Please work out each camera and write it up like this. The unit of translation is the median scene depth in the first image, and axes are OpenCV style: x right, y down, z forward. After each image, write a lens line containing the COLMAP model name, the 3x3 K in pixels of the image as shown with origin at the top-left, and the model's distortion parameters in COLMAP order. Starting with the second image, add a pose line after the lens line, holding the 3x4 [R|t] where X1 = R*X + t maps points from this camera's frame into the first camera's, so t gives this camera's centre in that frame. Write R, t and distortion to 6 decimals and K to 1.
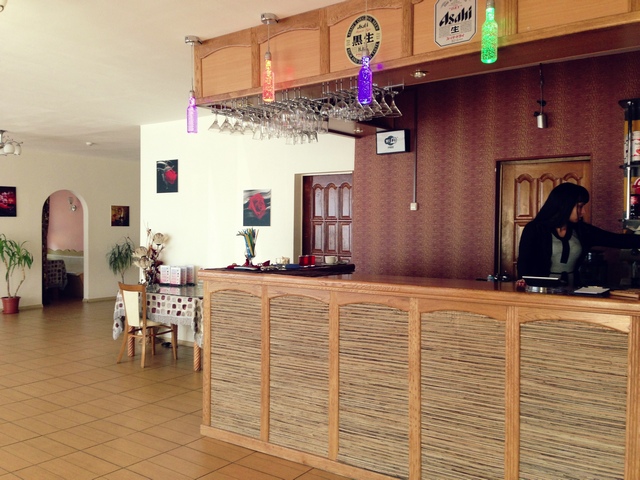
lens RADIAL K [[578.6, 0, 317.6], [0, 578.6, 239.5], [0, 0, 1]] dist [0.093335, -0.122505]
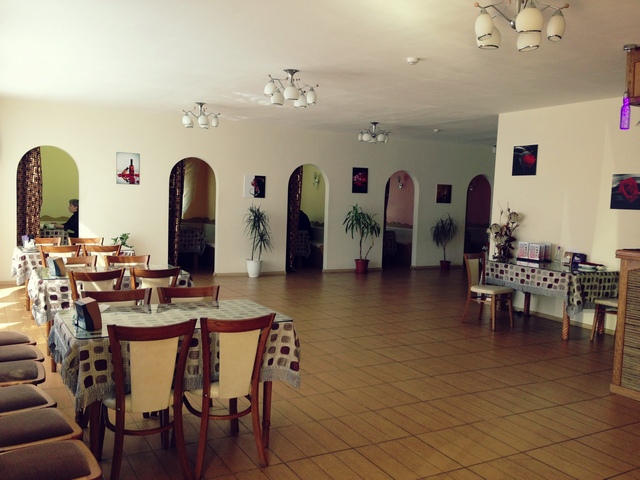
lens RADIAL K [[578.6, 0, 317.3], [0, 578.6, 237.9], [0, 0, 1]] dist [0.093335, -0.122505]
pose [[0.906022, 0.054759, -0.419673, -0.143678], [-0.037584, 0.998087, 0.049091, -0.002833], [0.421558, -0.028704, 0.906347, -0.162655]]
